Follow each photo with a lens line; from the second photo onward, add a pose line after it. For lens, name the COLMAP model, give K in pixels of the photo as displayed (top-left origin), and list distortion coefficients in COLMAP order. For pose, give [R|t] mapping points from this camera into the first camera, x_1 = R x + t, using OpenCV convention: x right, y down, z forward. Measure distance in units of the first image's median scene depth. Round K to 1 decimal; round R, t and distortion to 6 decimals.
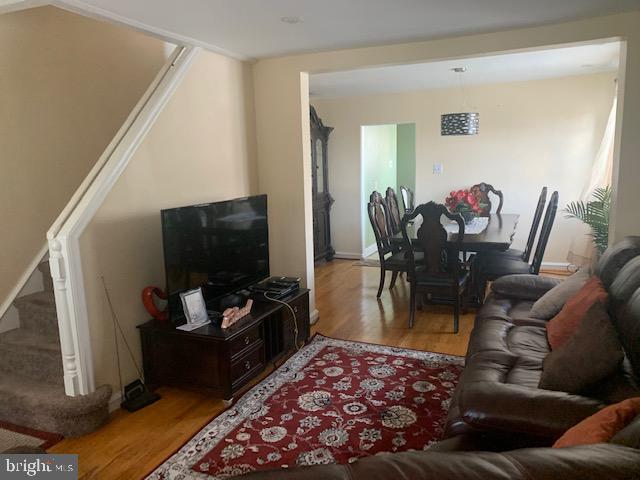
lens RADIAL K [[489.6, 0, 318.1], [0, 489.6, 236.7], [0, 0, 1]] dist [0.066065, -0.093613]
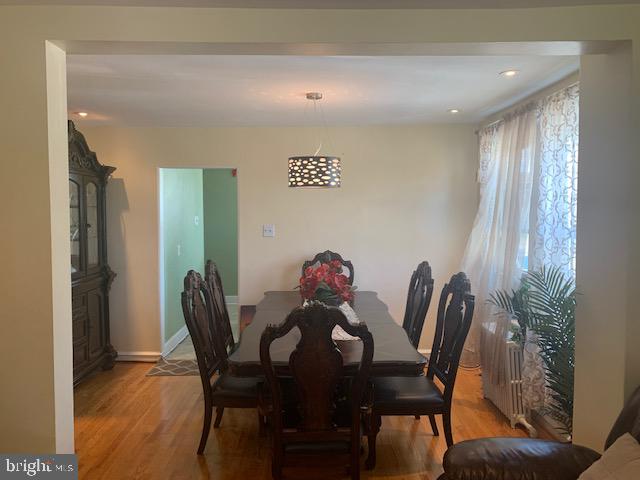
lens RADIAL K [[489.6, 0, 318.1], [0, 489.6, 236.7], [0, 0, 1]] dist [0.066065, -0.093613]
pose [[0.909743, 0.005499, 0.415136, 0.004511], [0.036726, 0.994926, -0.093662, -0.070485], [-0.413544, 0.100455, 0.904925, 0.369573]]
